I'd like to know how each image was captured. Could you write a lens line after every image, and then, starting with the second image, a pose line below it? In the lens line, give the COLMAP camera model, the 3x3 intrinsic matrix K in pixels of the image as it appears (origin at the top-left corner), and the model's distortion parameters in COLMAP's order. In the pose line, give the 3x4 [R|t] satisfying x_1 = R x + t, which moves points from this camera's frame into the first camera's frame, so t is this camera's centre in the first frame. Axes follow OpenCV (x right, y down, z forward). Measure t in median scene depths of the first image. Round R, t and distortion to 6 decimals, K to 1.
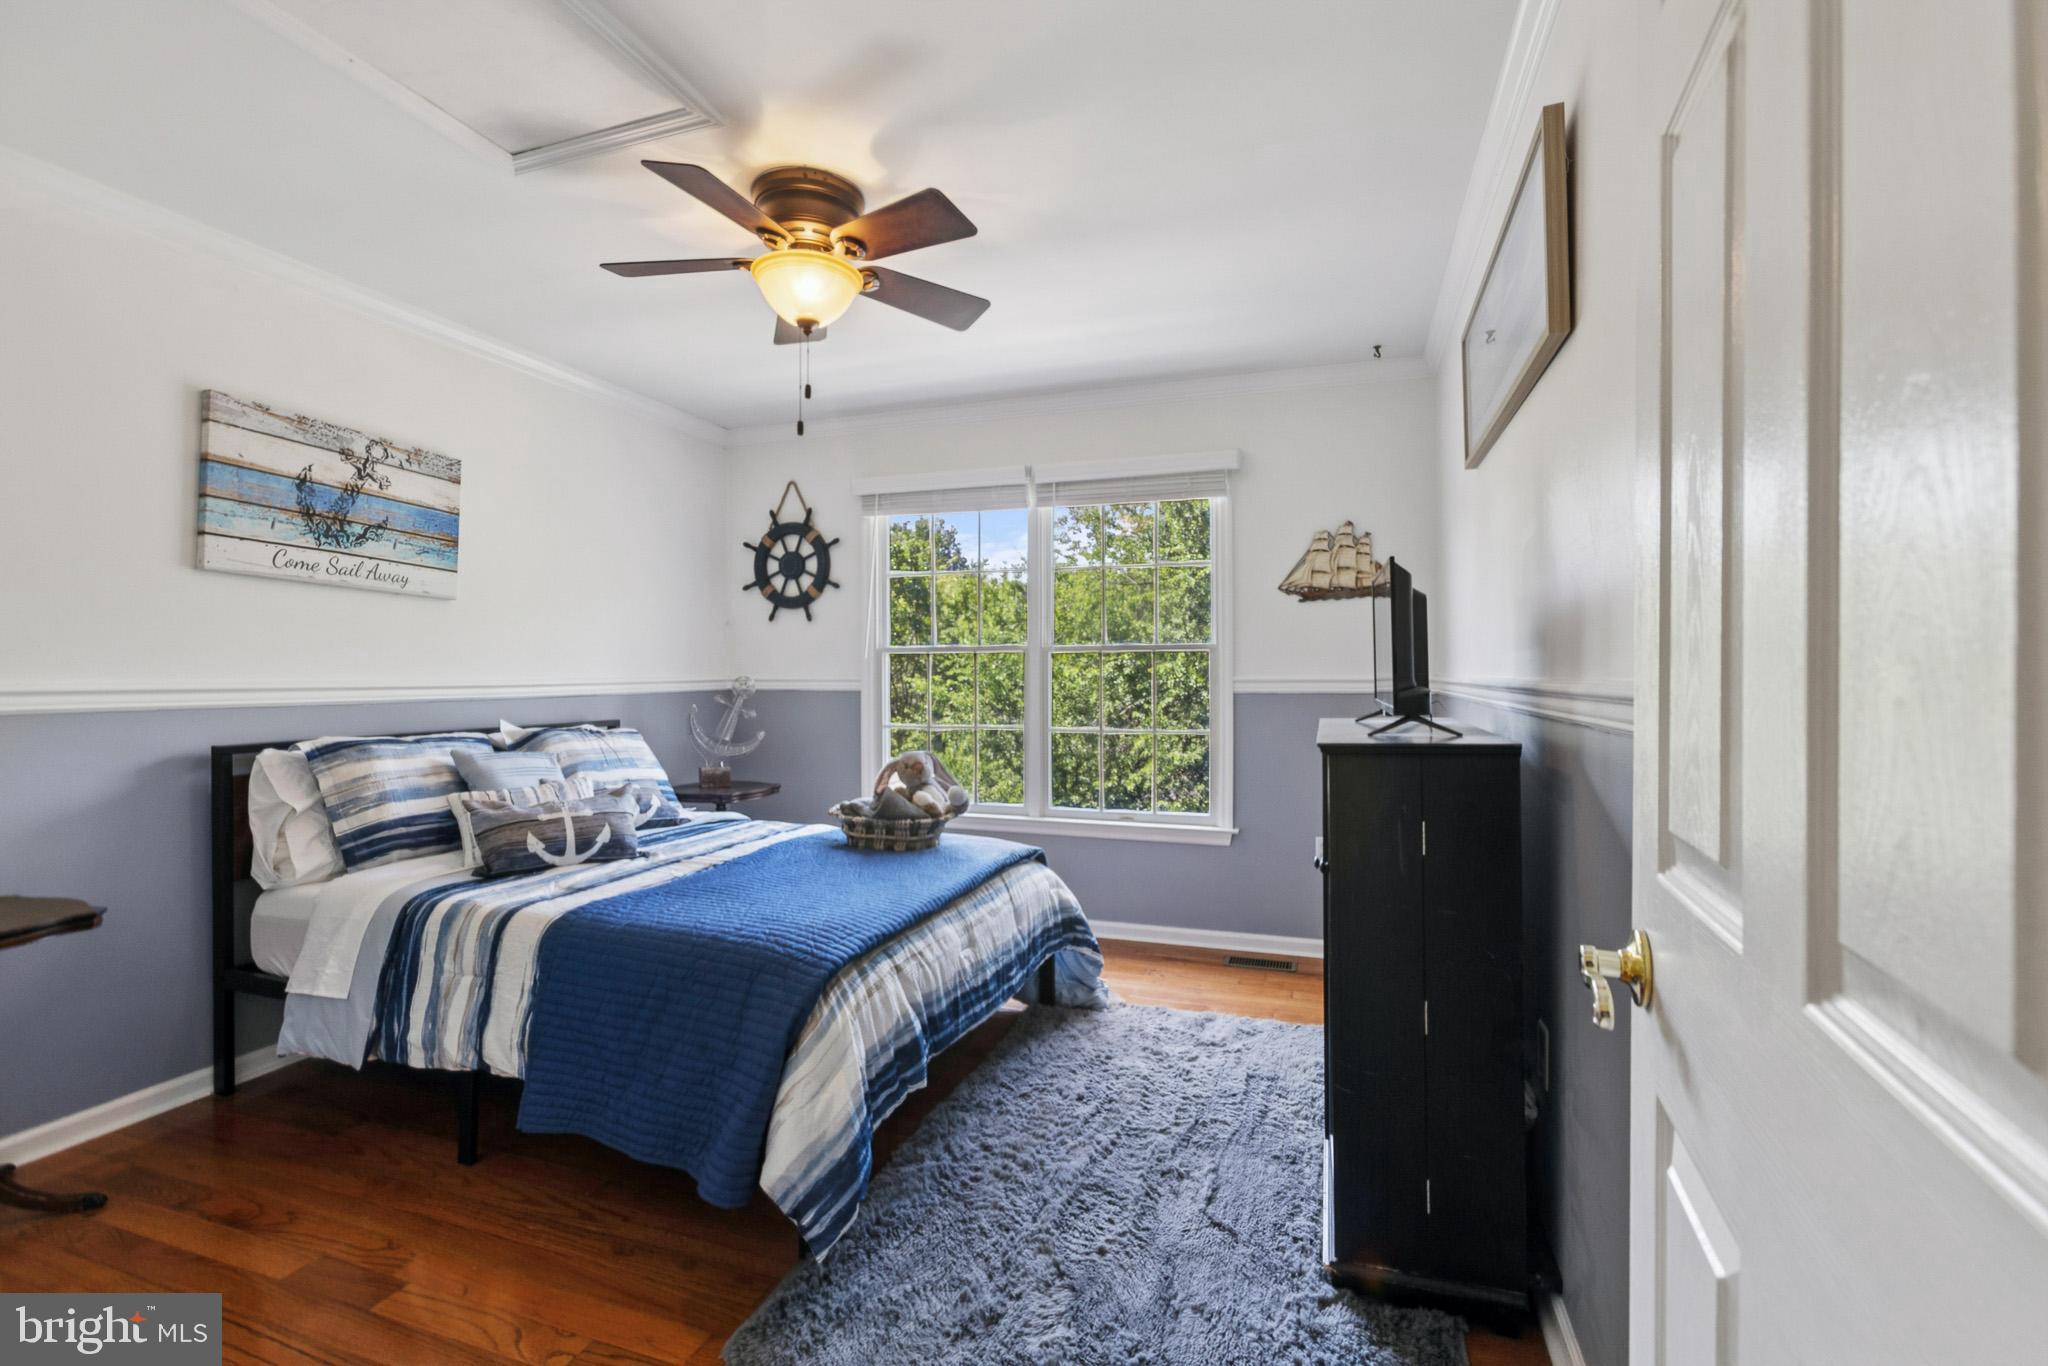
lens RADIAL K [[904.4, 0, 1021.3], [0, 904.4, 680.4], [0, 0, 1]] dist [-0.012338, 0.001638]
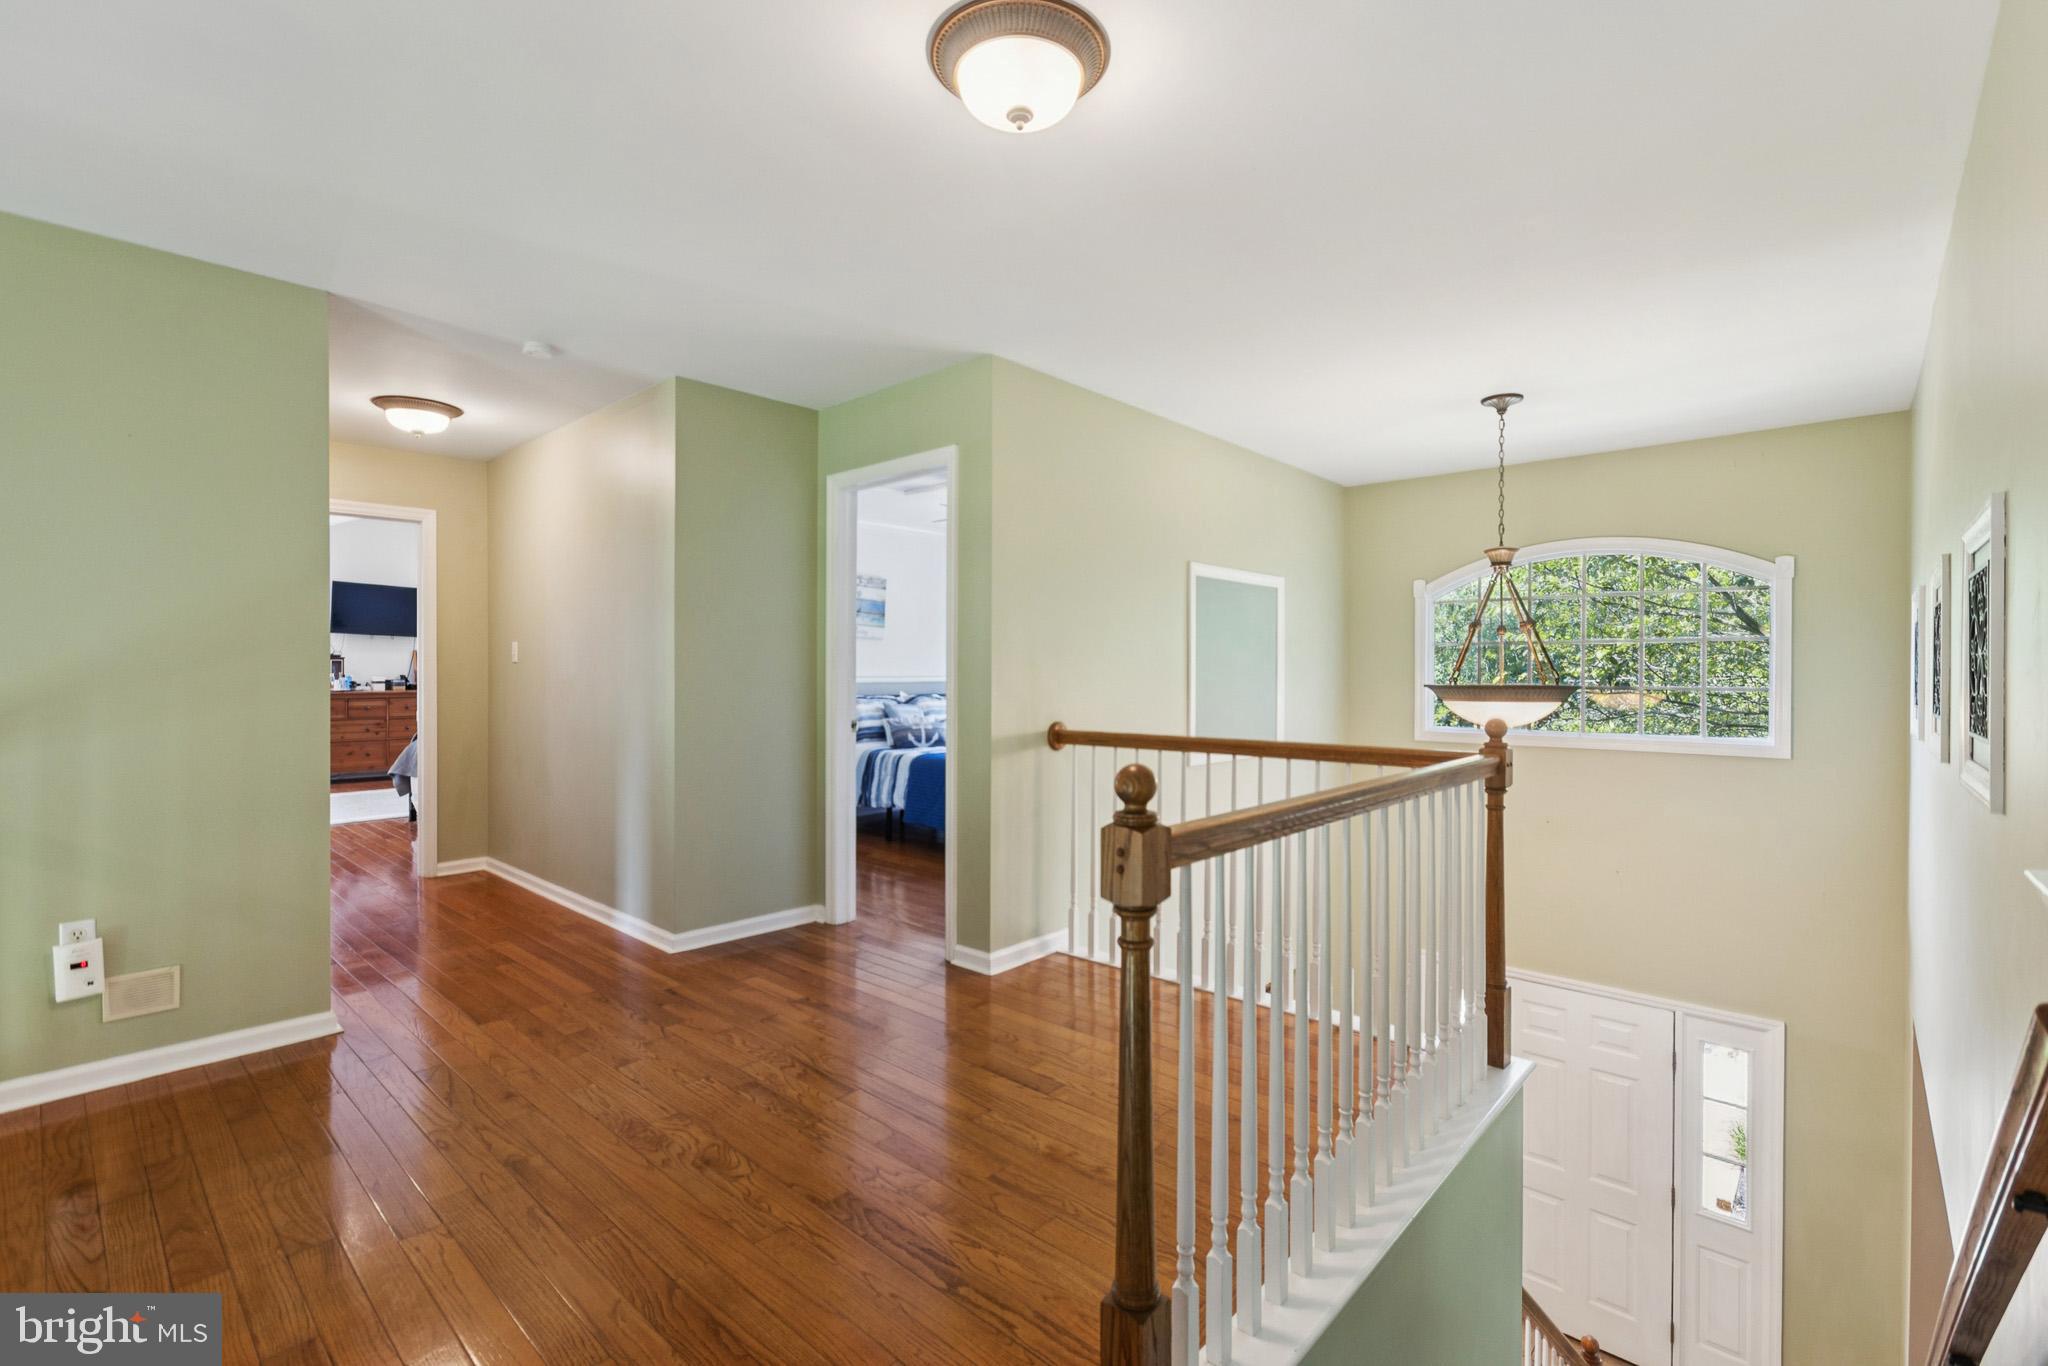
lens RADIAL K [[904.4, 0, 1021.0], [0, 904.4, 677.1], [0, 0, 1]] dist [-0.012338, 0.001638]
pose [[0.920602, 0.005631, -0.390462, 0.755135], [-0.004452, 0.999982, 0.003925, -0.004719], [0.390478, -0.001875, 0.920610, -1.253917]]
